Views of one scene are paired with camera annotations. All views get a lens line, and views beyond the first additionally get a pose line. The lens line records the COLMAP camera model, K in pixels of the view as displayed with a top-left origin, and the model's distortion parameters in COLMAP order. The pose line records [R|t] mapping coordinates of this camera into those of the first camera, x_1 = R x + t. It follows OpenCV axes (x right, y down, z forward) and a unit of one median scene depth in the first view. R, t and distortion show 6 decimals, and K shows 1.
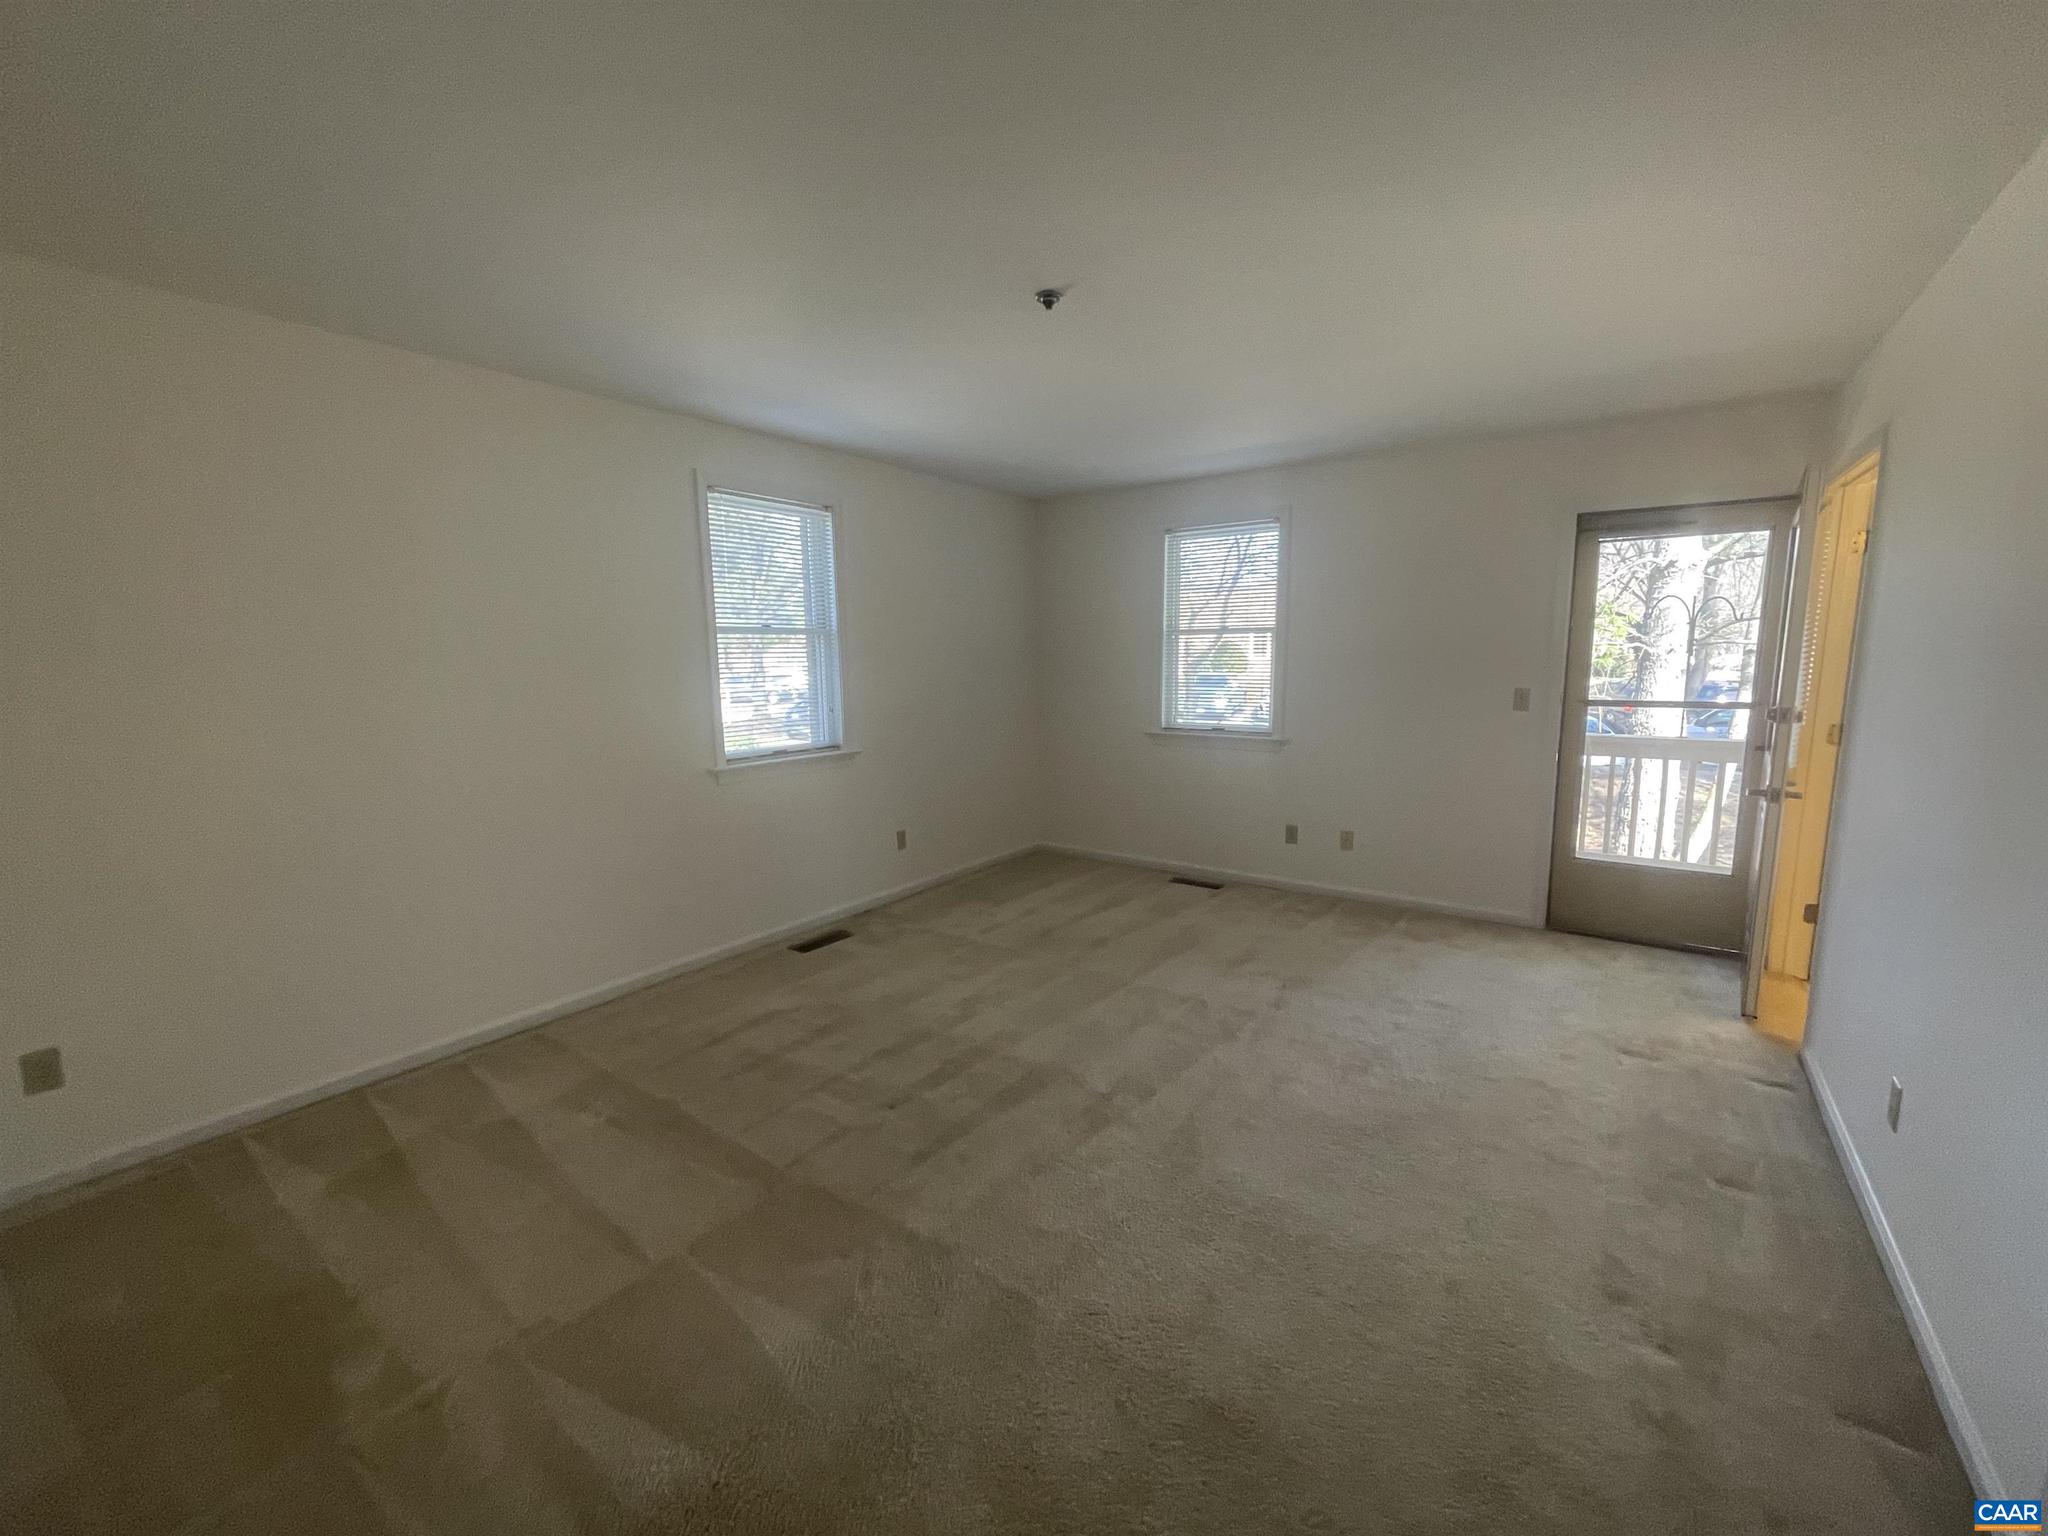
lens RADIAL K [[826.6, 0, 1022.9], [0, 826.6, 771.2], [0, 0, 1]] dist [-0.002315, -0.000411]
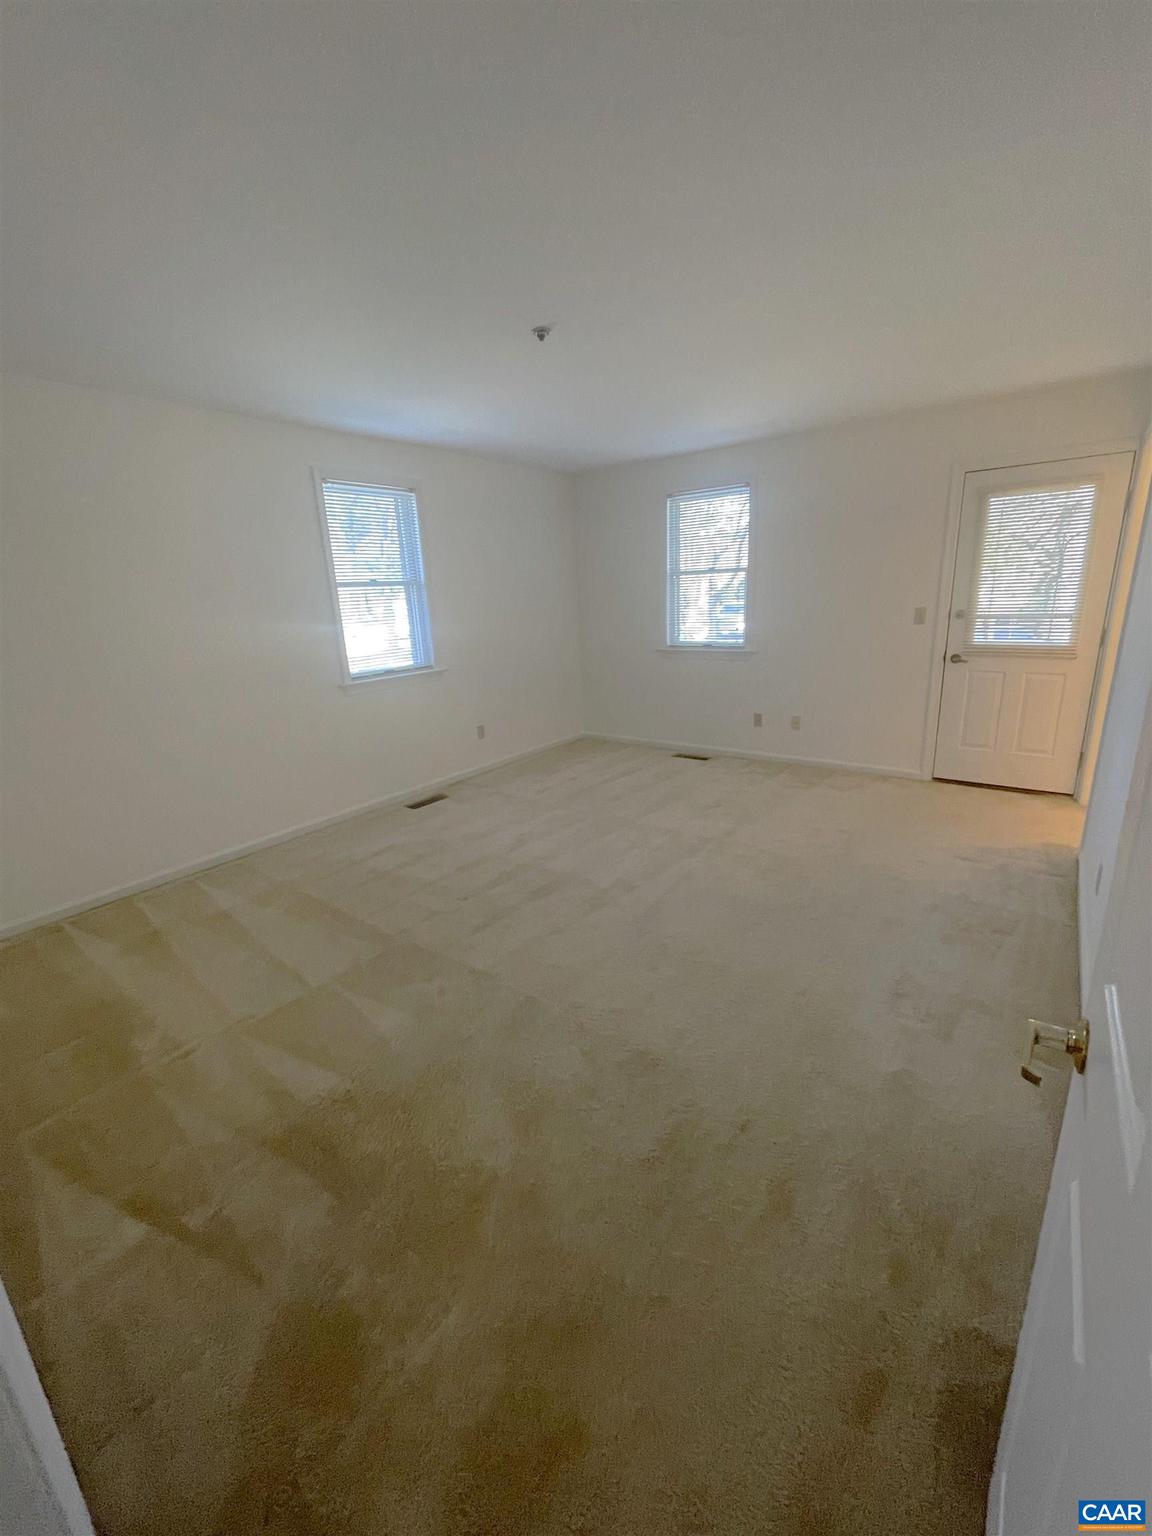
lens RADIAL K [[619.9, 0, 575.1], [0, 619.9, 765.7], [0, 0, 1]] dist [-0.002315, -0.000411]
pose [[0.999026, -0.025993, -0.035660, 0.069579], [0.030423, 0.991059, 0.129907, 0.009836], [0.031964, -0.130865, 0.990885, -0.081454]]
